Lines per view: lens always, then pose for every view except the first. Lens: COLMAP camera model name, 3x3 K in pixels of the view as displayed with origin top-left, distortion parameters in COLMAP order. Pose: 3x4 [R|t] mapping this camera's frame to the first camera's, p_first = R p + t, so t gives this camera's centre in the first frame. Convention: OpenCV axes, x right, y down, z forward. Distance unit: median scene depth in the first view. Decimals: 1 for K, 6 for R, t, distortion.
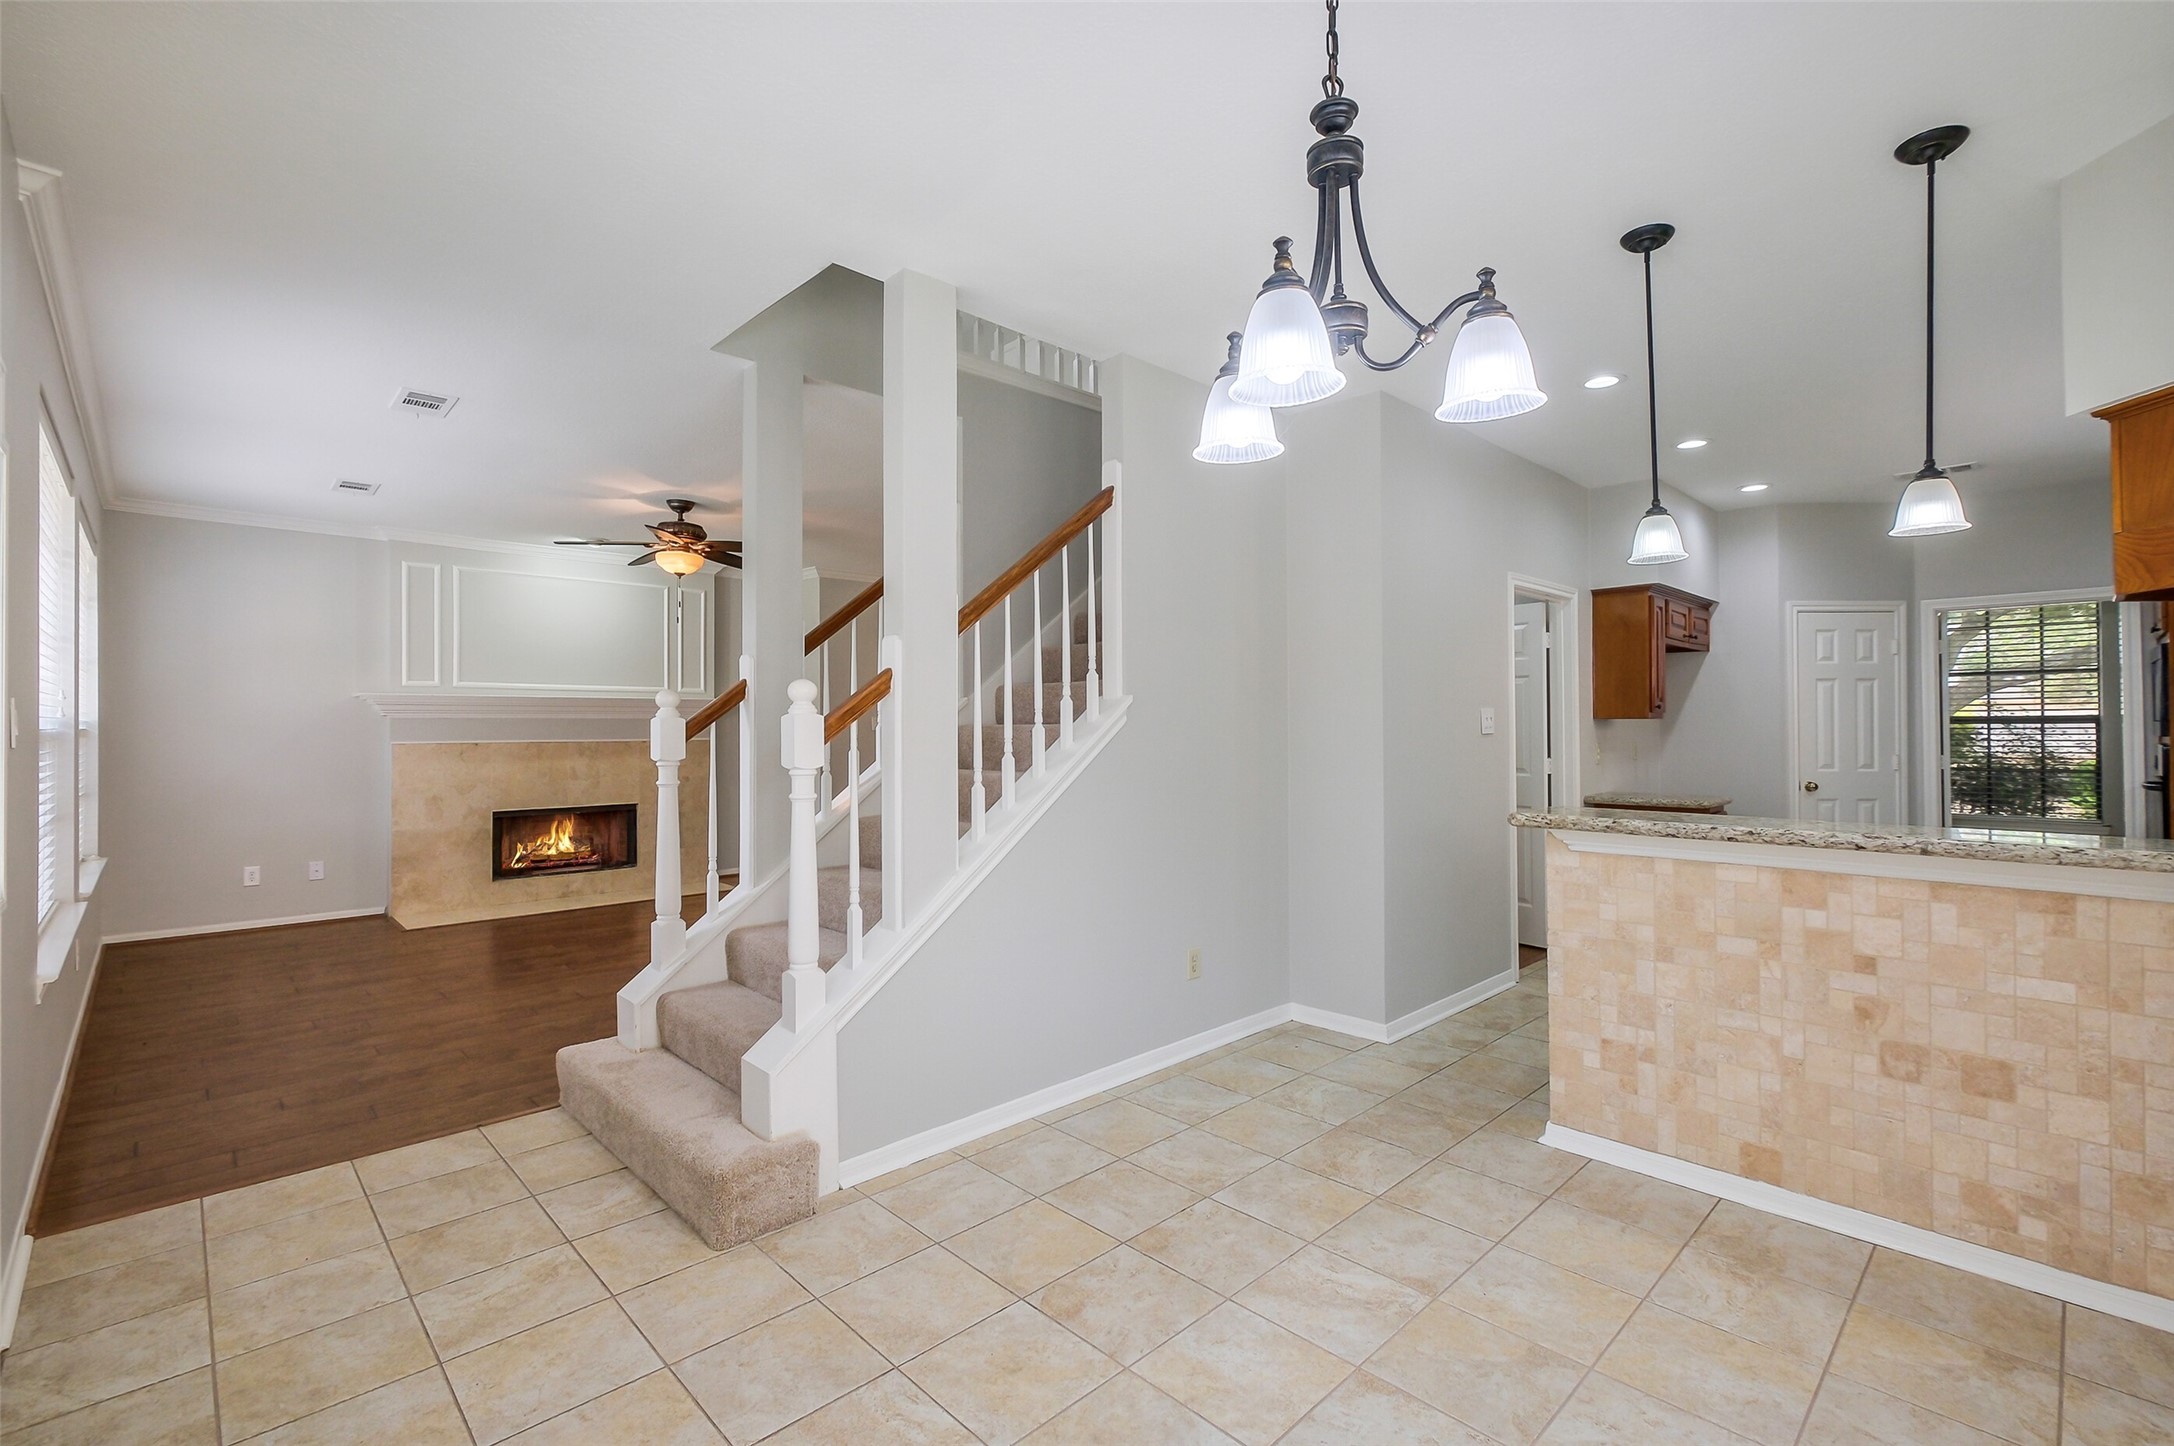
lens RADIAL K [[964.8, 0, 1086.9], [0, 964.8, 707.7], [0, 0, 1]] dist [-0.000432, -0.000582]
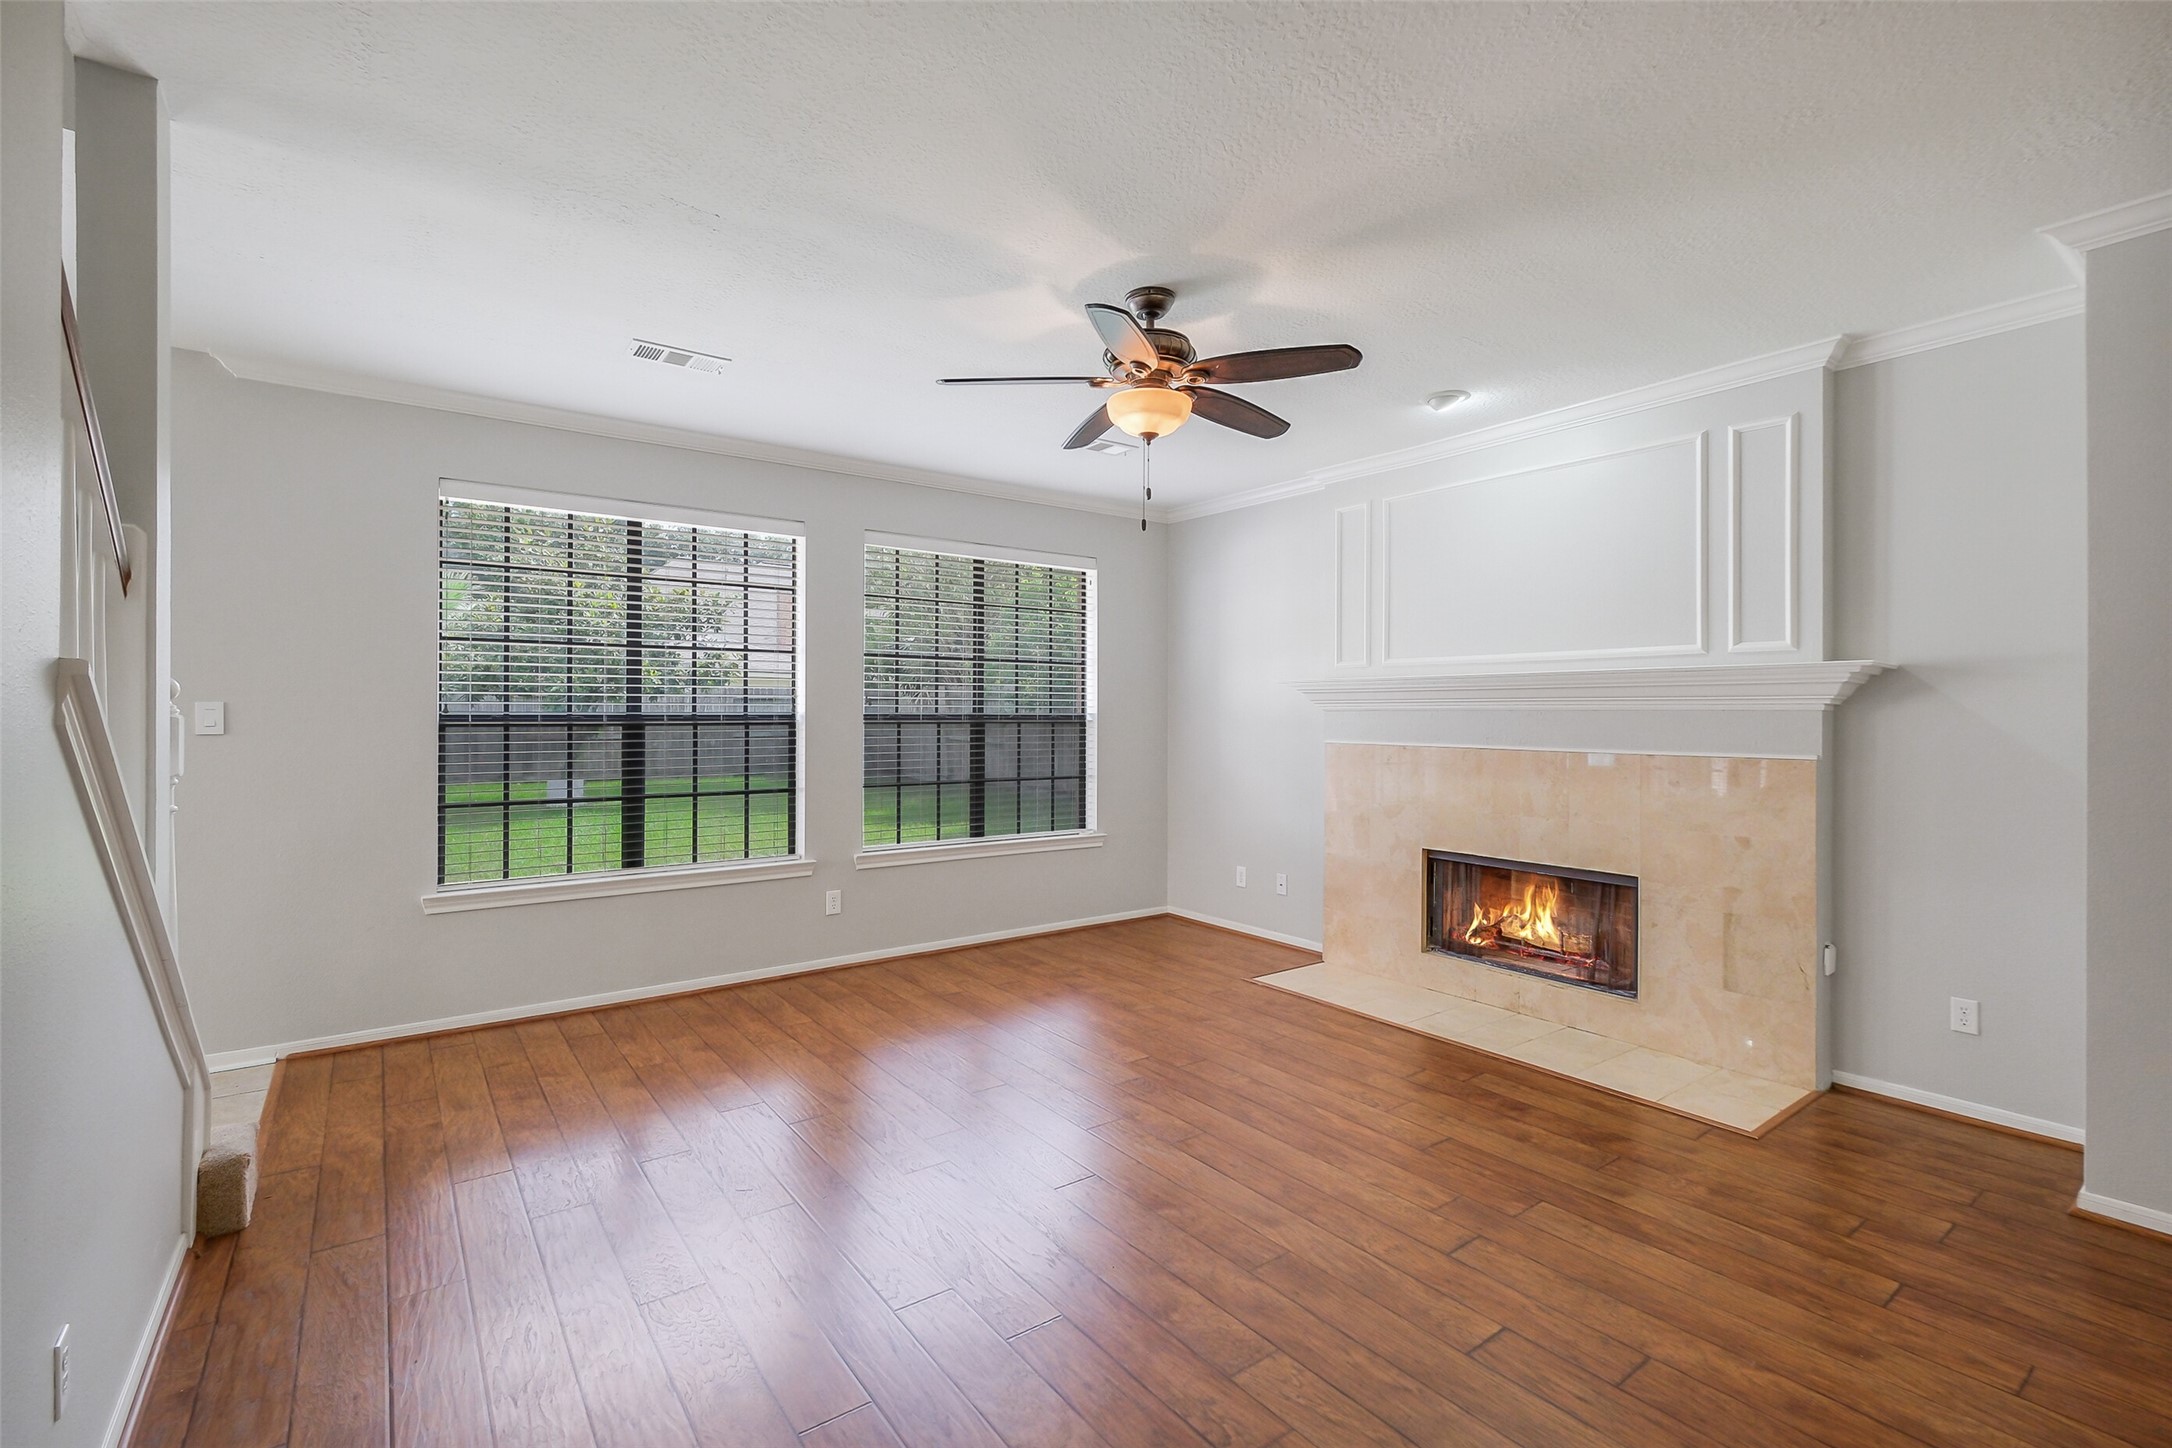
lens RADIAL K [[964.0, 0, 1096.4], [0, 964.0, 706.1], [0, 0, 1]] dist [-0.000432, -0.000582]
pose [[-0.119631, -0.001910, -0.992817, 0.082717], [0.012005, 0.999922, -0.003371, 0.007932], [0.992746, -0.012322, -0.119599, 0.879660]]
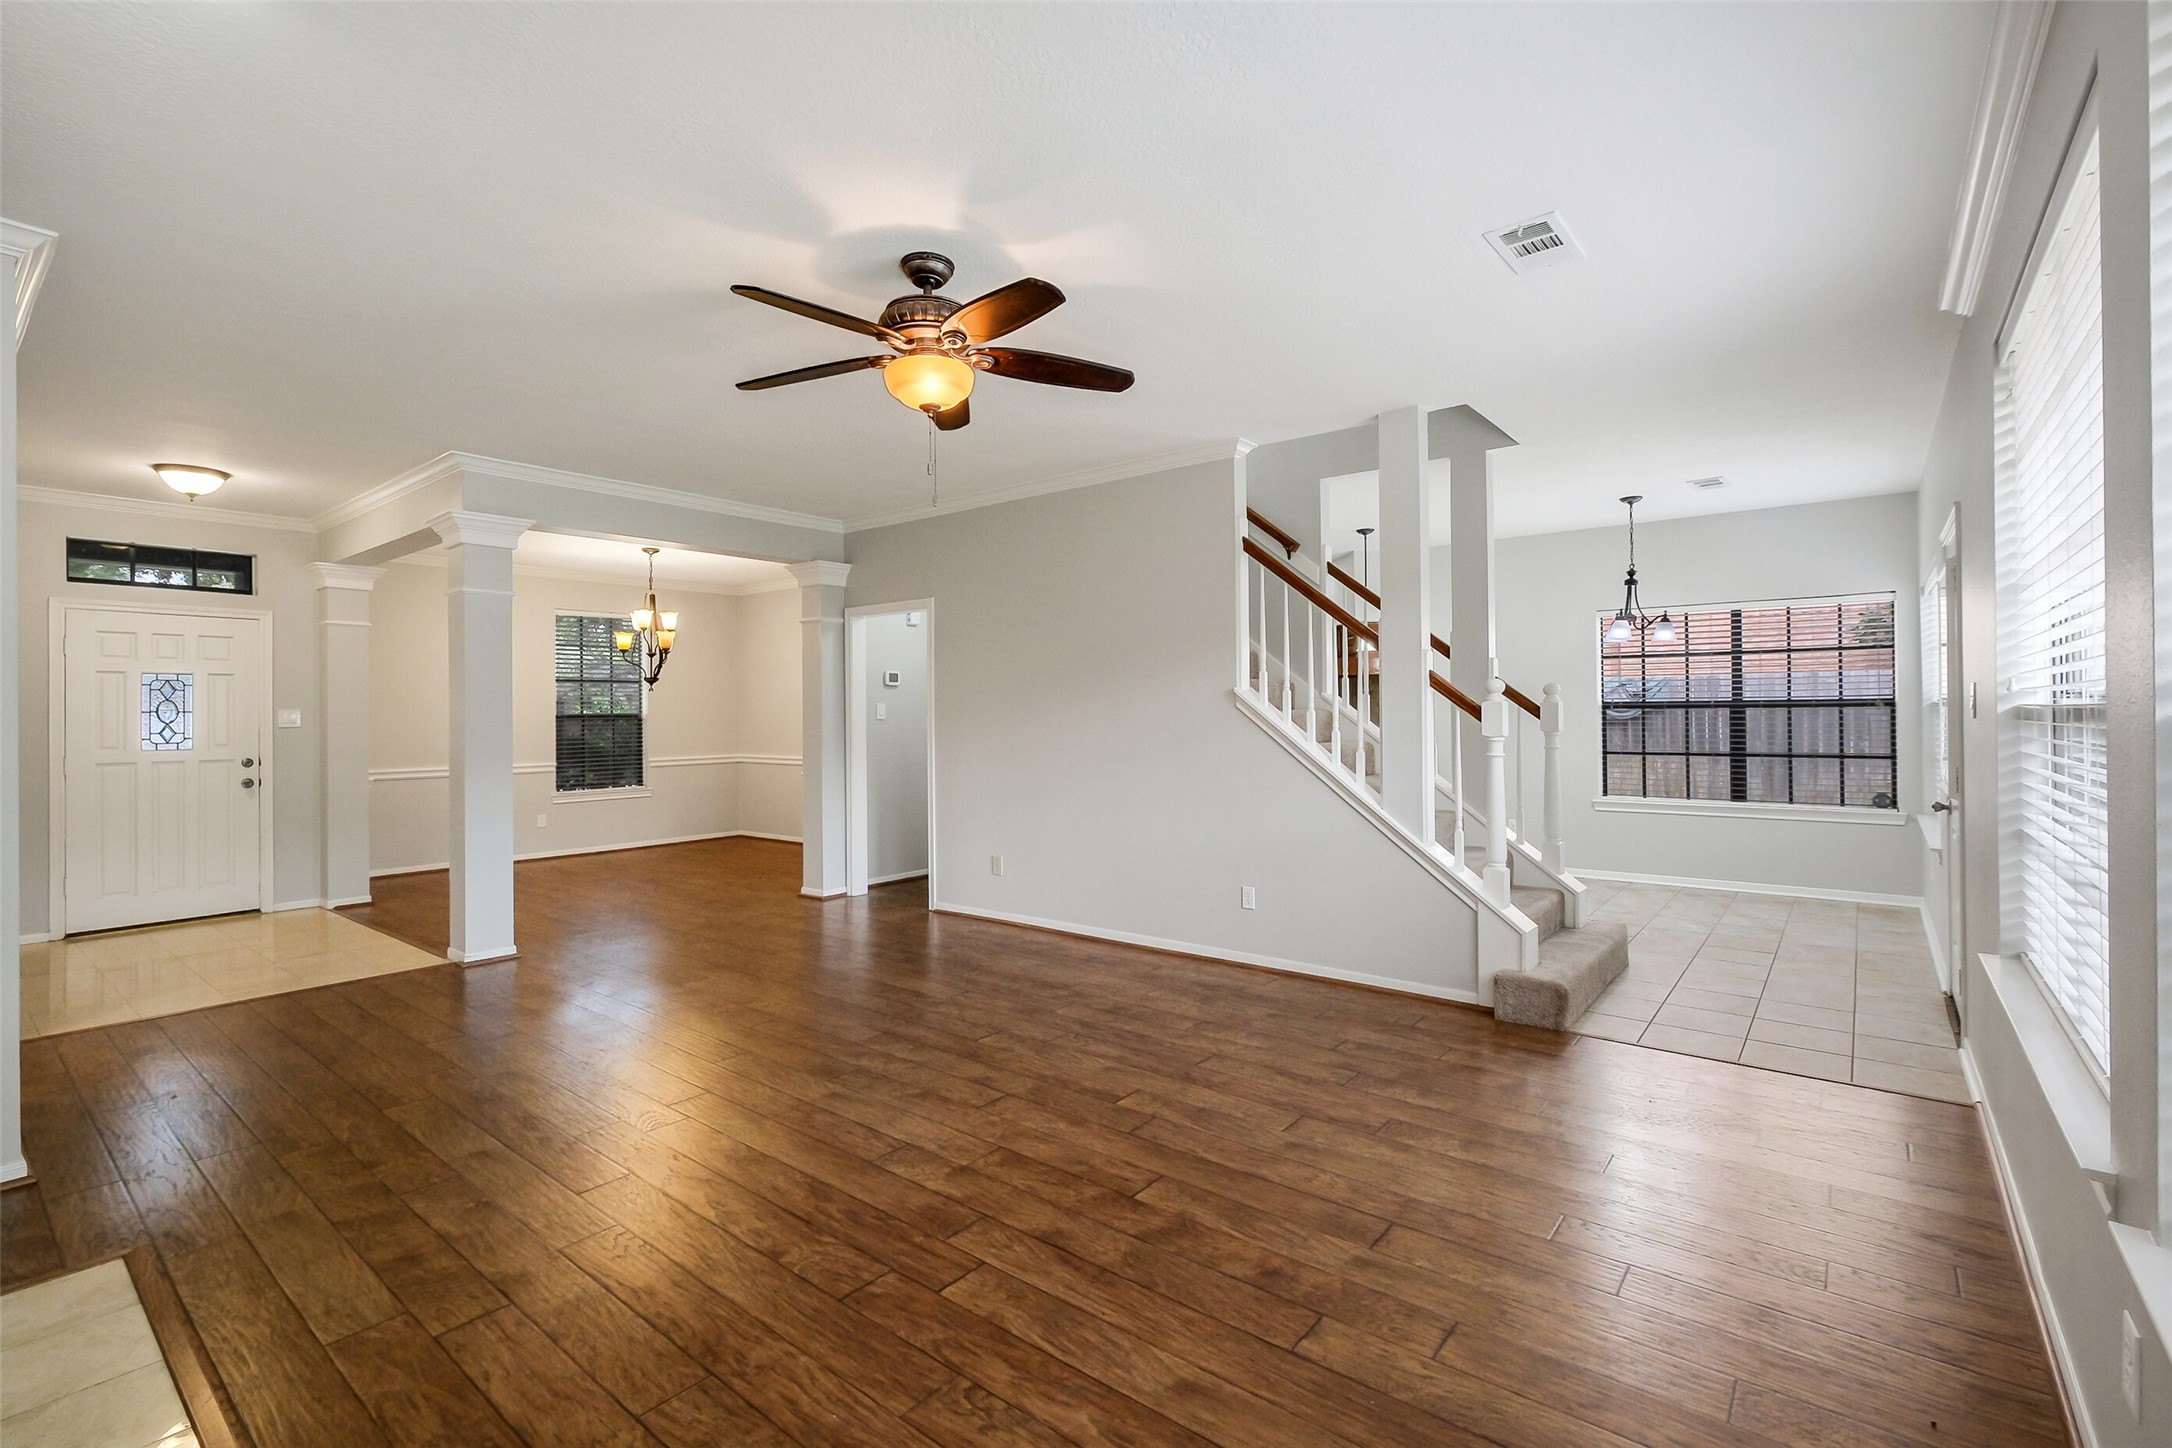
lens RADIAL K [[964.0, 0, 1100.7], [0, 964.0, 706.6], [0, 0, 1]] dist [-0.000432, -0.000582]
pose [[-0.134263, 0.012925, 0.990861, -0.790039], [-0.007143, 0.999876, -0.014011, 0.018594], [-0.990920, -0.008958, -0.134154, 0.833634]]
